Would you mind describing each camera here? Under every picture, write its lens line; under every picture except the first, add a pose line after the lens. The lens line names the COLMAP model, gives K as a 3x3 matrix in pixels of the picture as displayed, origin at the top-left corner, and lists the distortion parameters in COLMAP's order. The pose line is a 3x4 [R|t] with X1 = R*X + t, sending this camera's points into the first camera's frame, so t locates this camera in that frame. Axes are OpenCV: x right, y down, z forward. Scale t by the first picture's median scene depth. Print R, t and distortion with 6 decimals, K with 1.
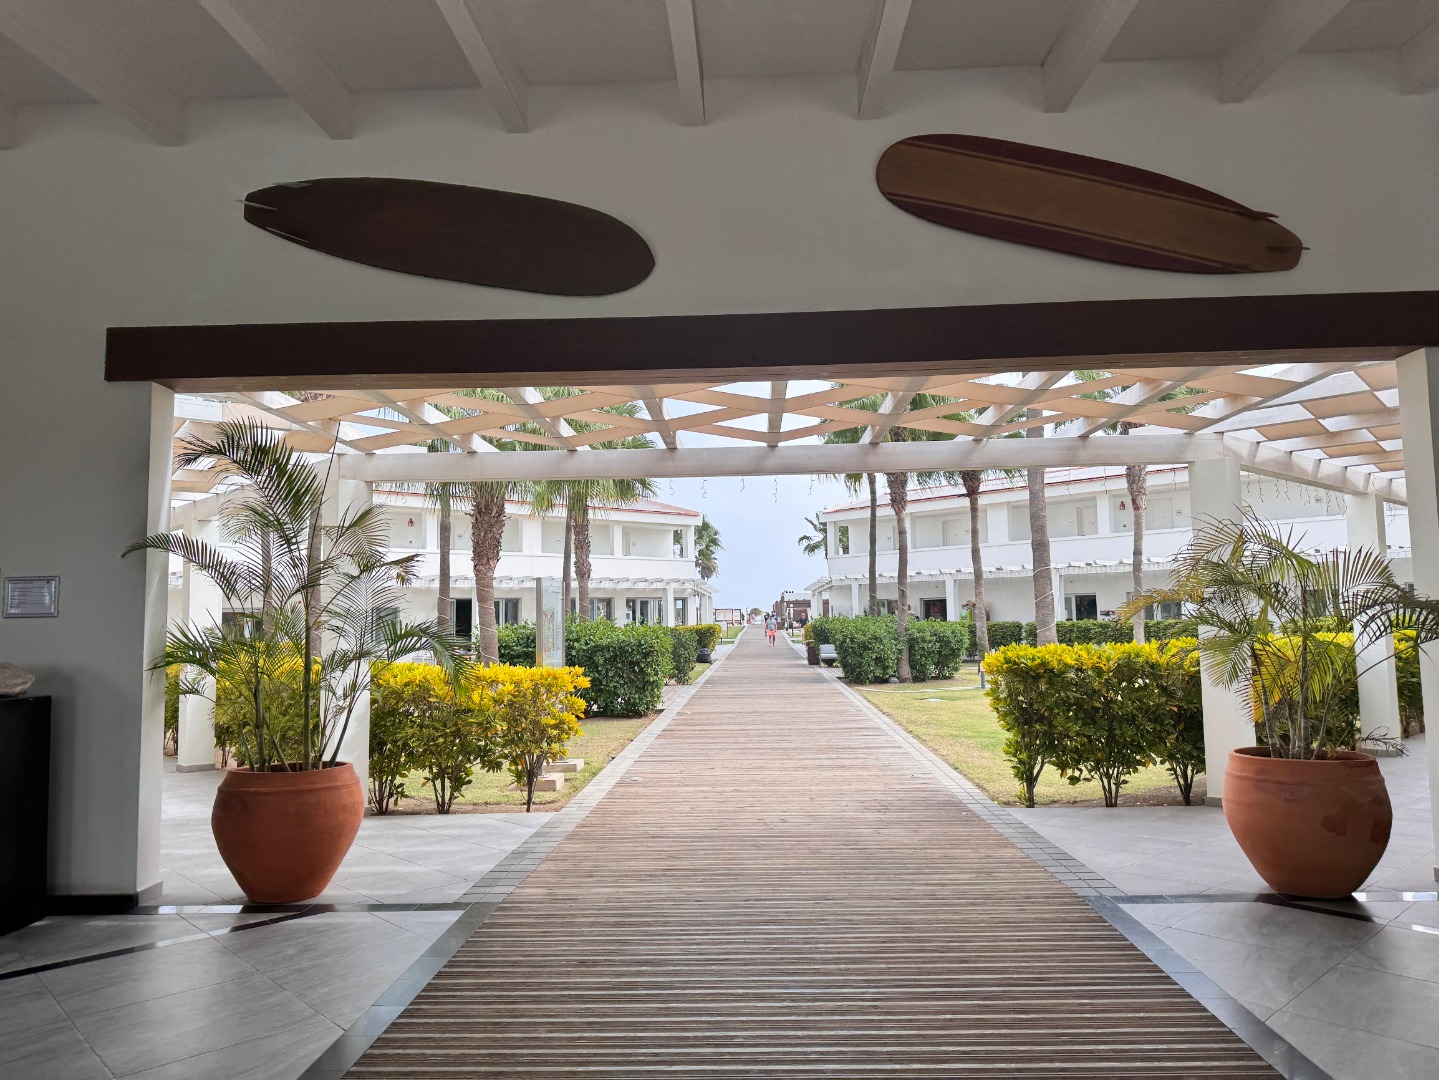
lens RADIAL K [[1001.3, 0, 719.5], [0, 1001.3, 540.0], [0, 0, 1]] dist [0.119907, -0.119983]
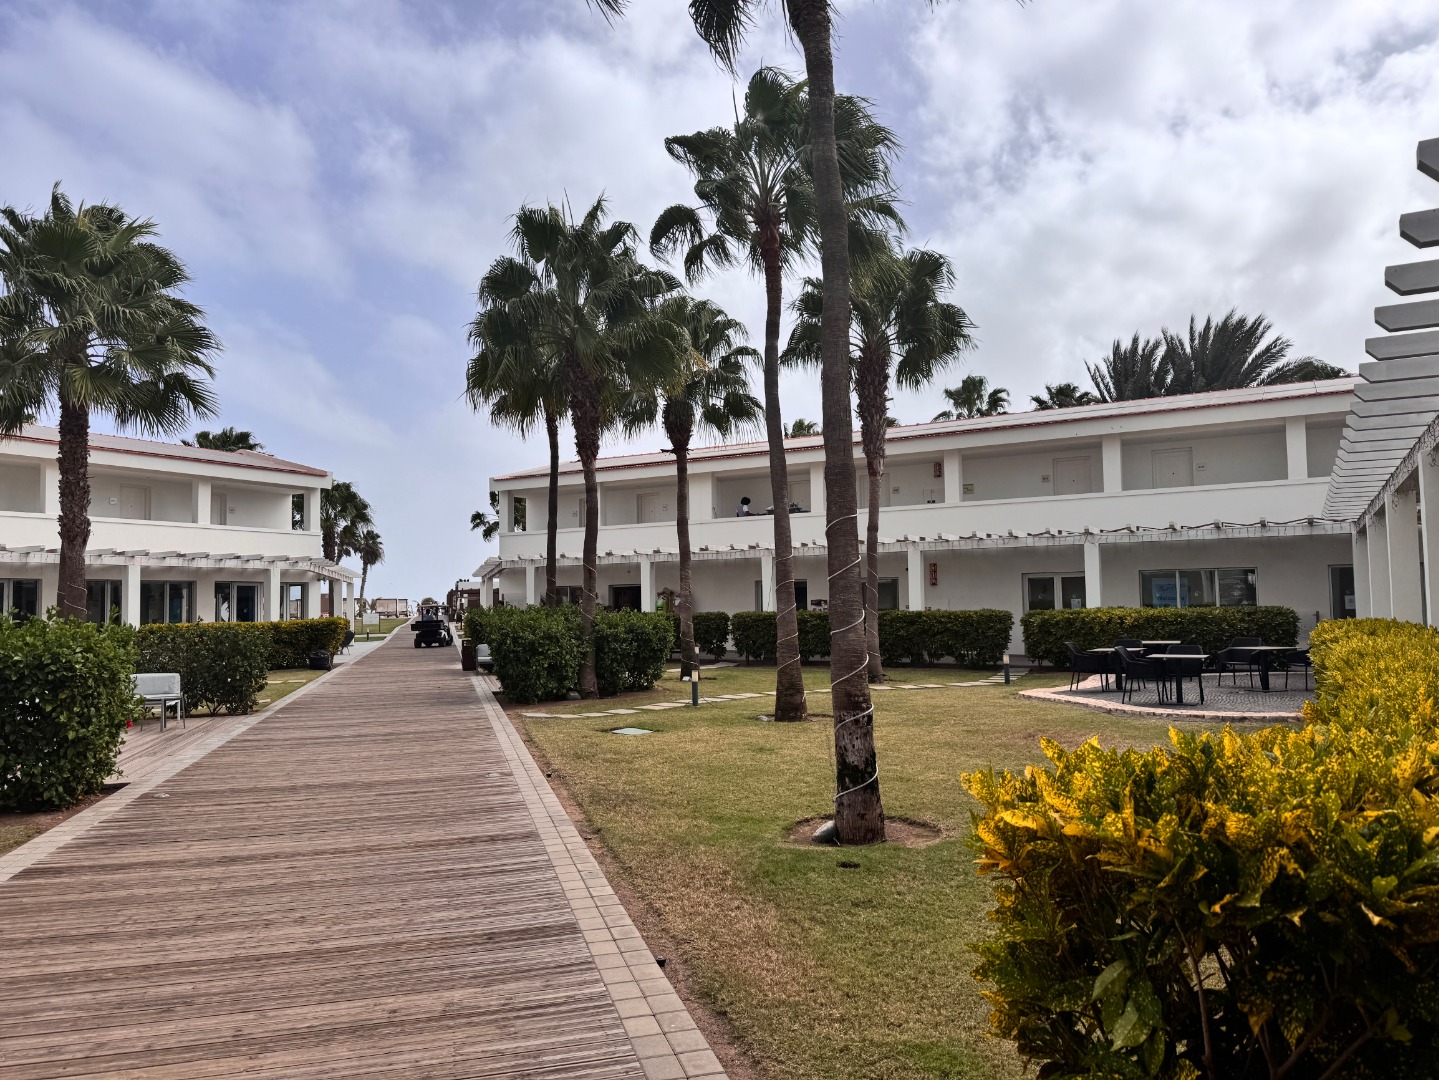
lens RADIAL K [[1001.3, 0, 719.5], [0, 1001.3, 540.0], [0, 0, 1]] dist [0.119907, -0.119983]
pose [[0.952325, 0.023164, 0.304204, 0.037047], [-0.025948, 0.999650, 0.005111, 0.016094], [-0.303979, -0.012761, 0.952593, 0.206068]]
